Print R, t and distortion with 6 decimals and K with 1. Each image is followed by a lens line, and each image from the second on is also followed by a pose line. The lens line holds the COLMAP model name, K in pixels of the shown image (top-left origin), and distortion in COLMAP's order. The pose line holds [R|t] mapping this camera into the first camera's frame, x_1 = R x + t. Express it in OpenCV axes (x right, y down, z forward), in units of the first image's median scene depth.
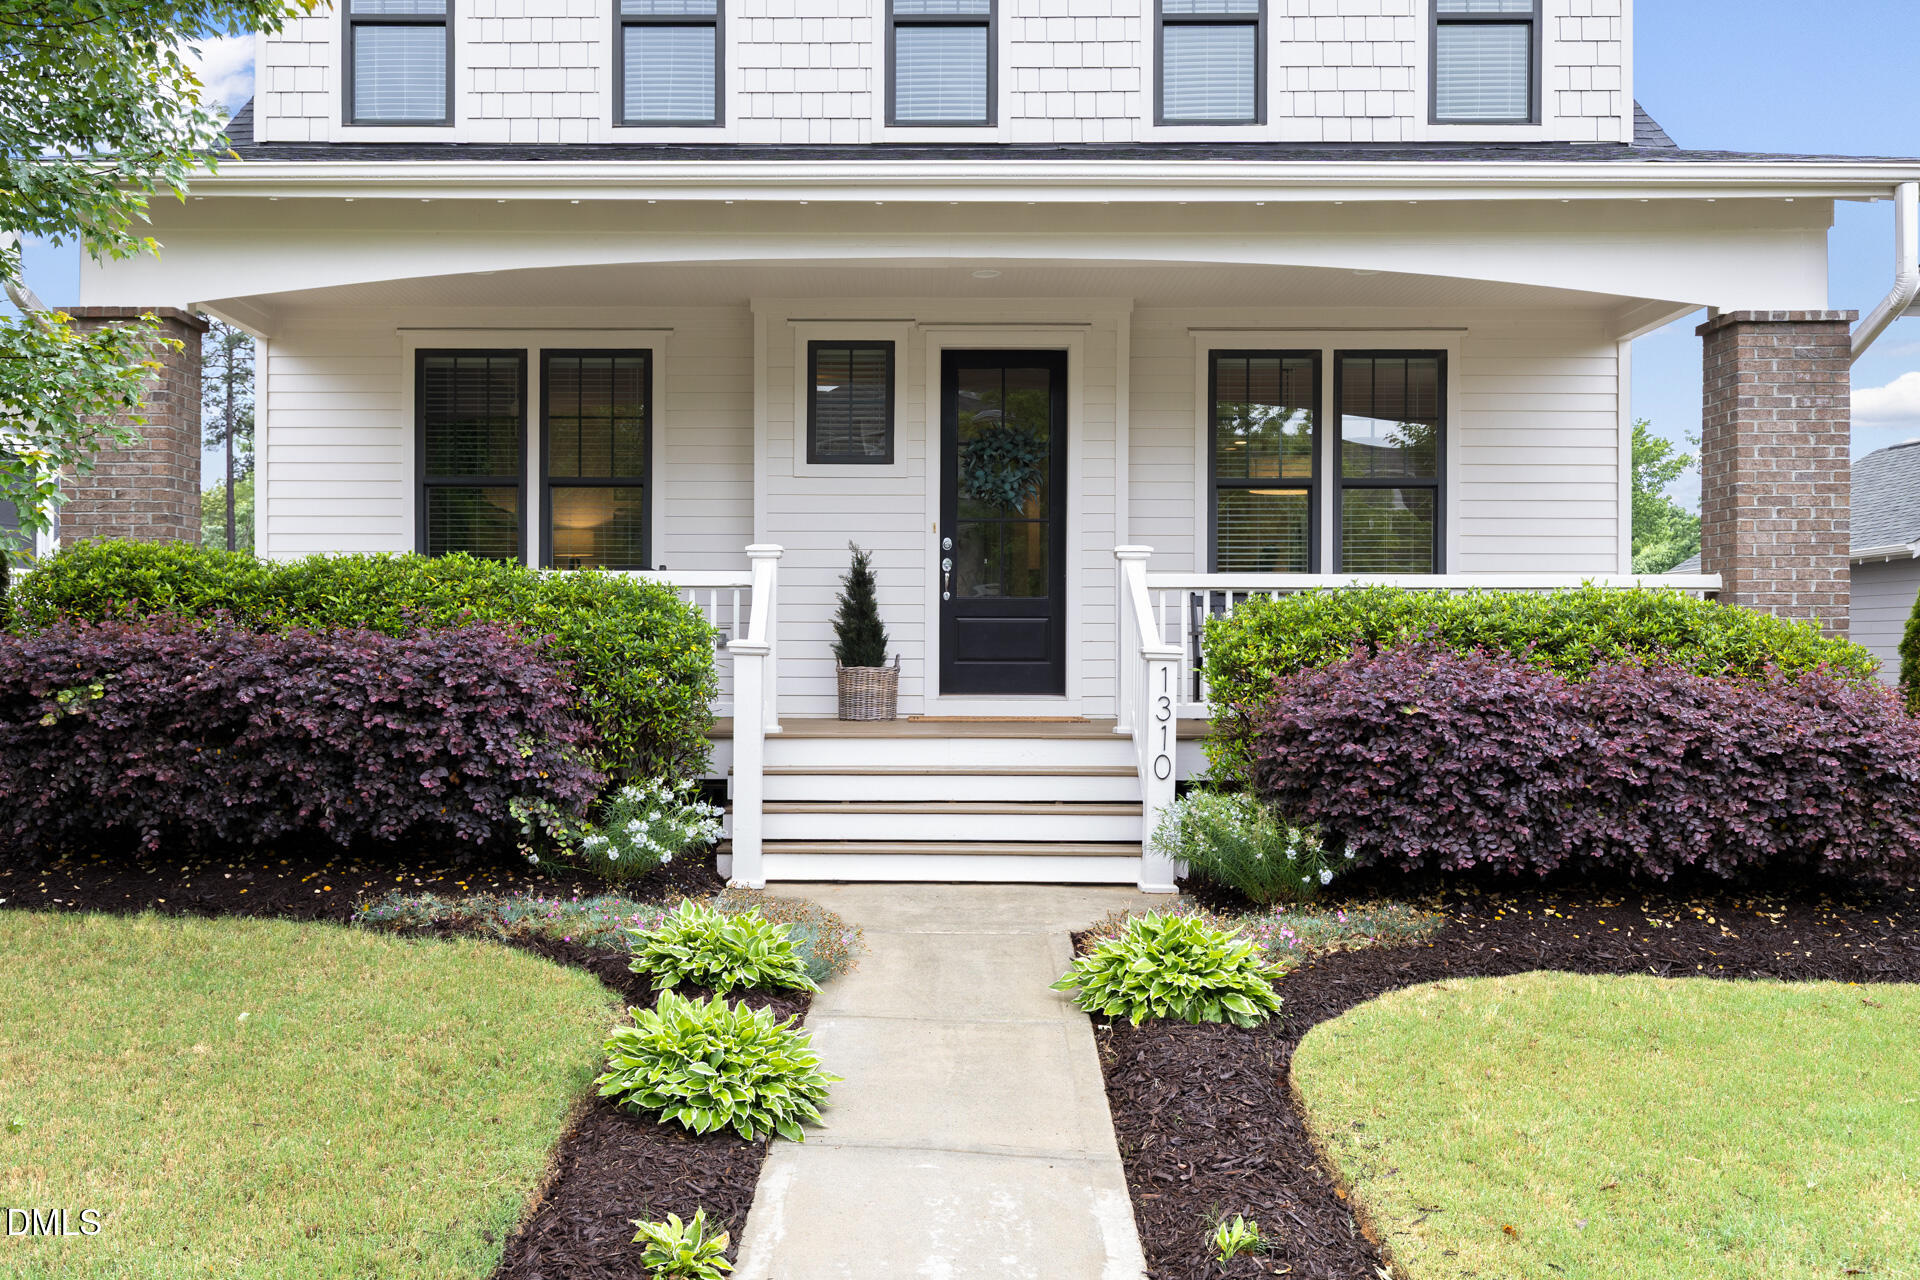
lens RADIAL K [[1491.0, 0, 960.0], [0, 1491.0, 640.0], [0, 0, 1]] dist [-0.000635, 0.000540]
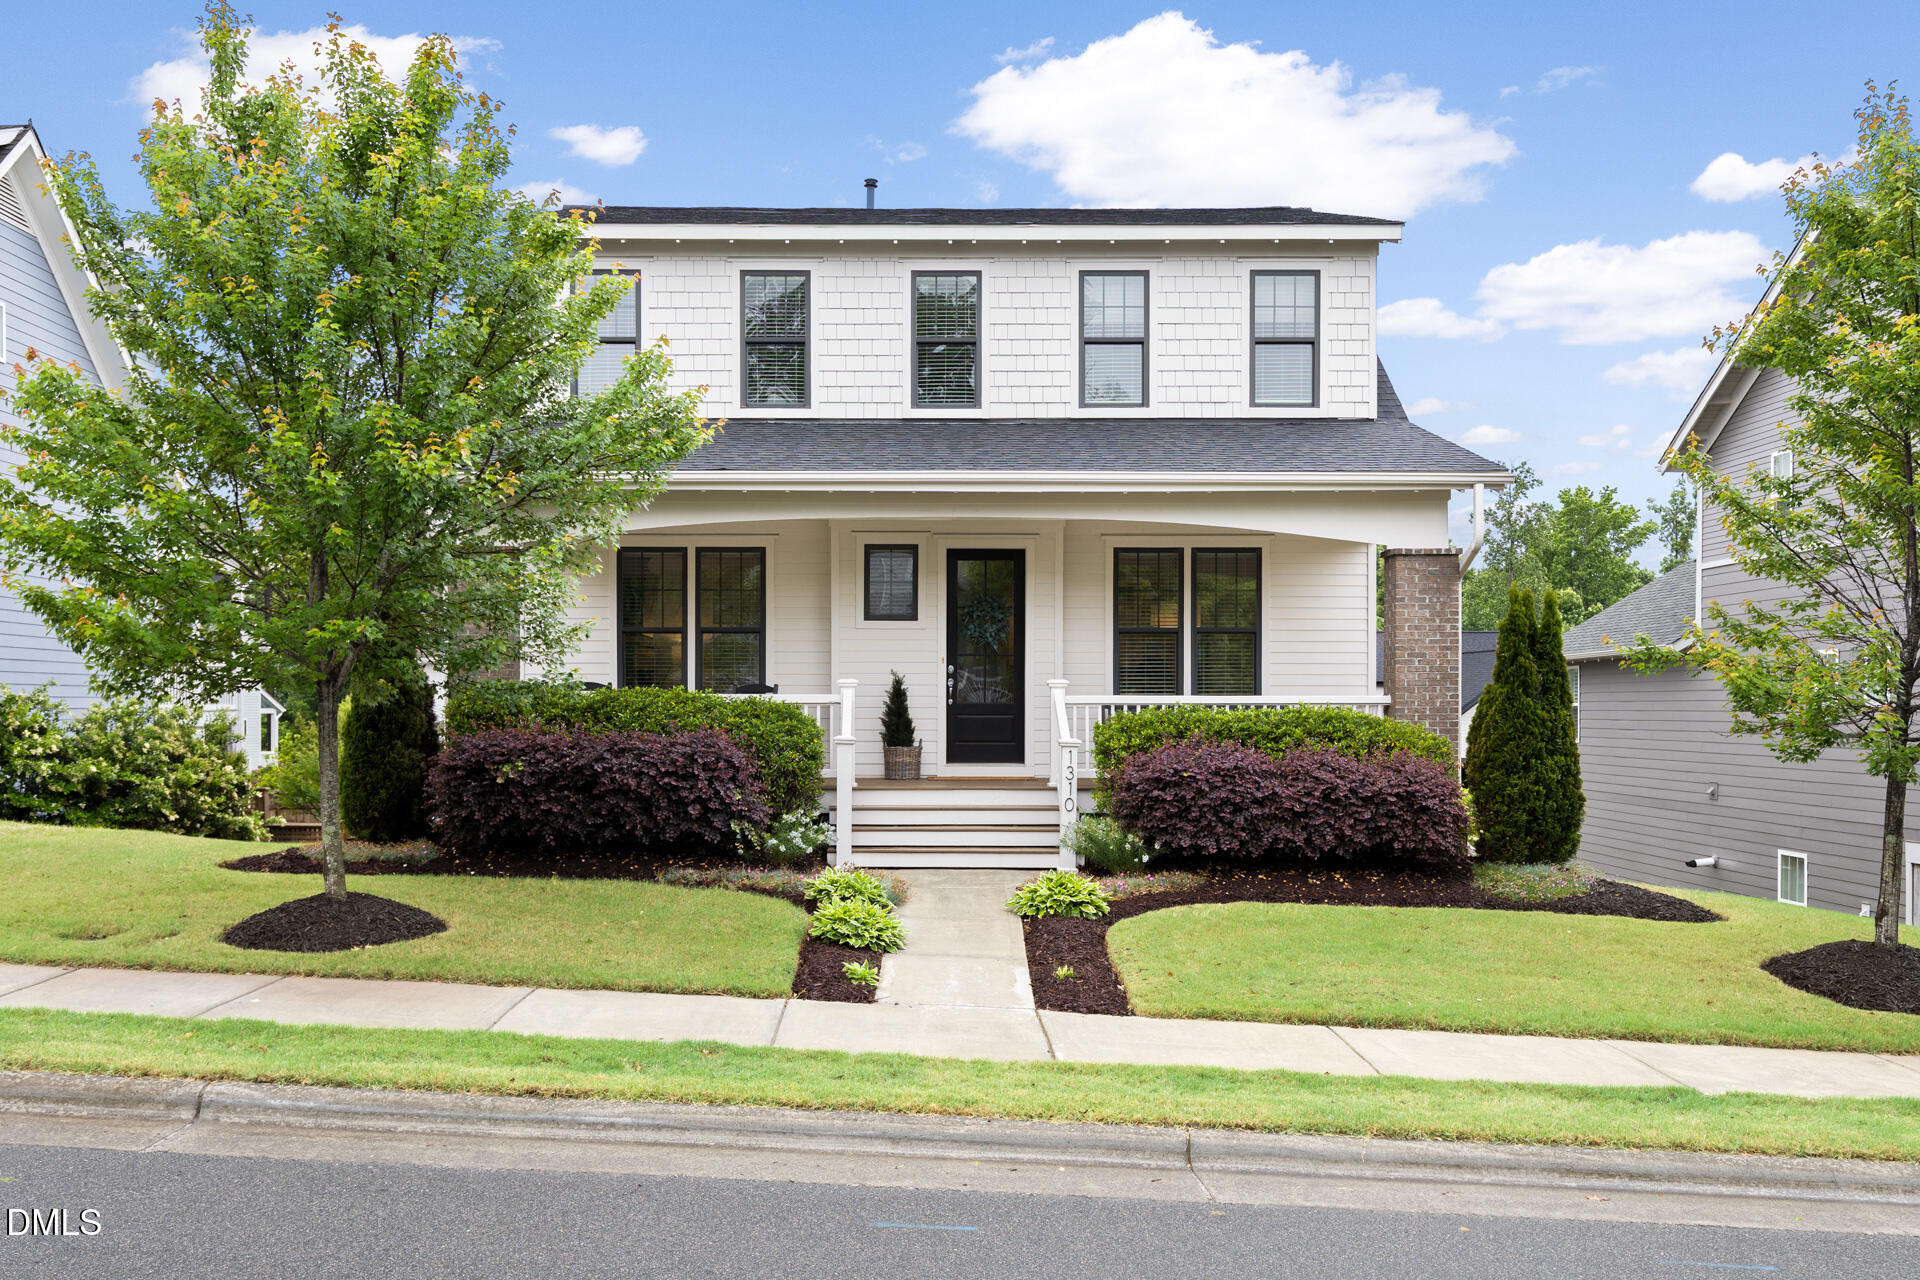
lens RADIAL K [[1384.6, 0, 957.8], [0, 1384.6, 694.9], [0, 0, 1]] dist [0.000988, 0.000007]
pose [[0.999996, -0.002407, 0.001103, -0.004642], [0.002412, 0.999983, -0.005321, -0.047620], [-0.001090, 0.005324, 0.999985, -0.815726]]
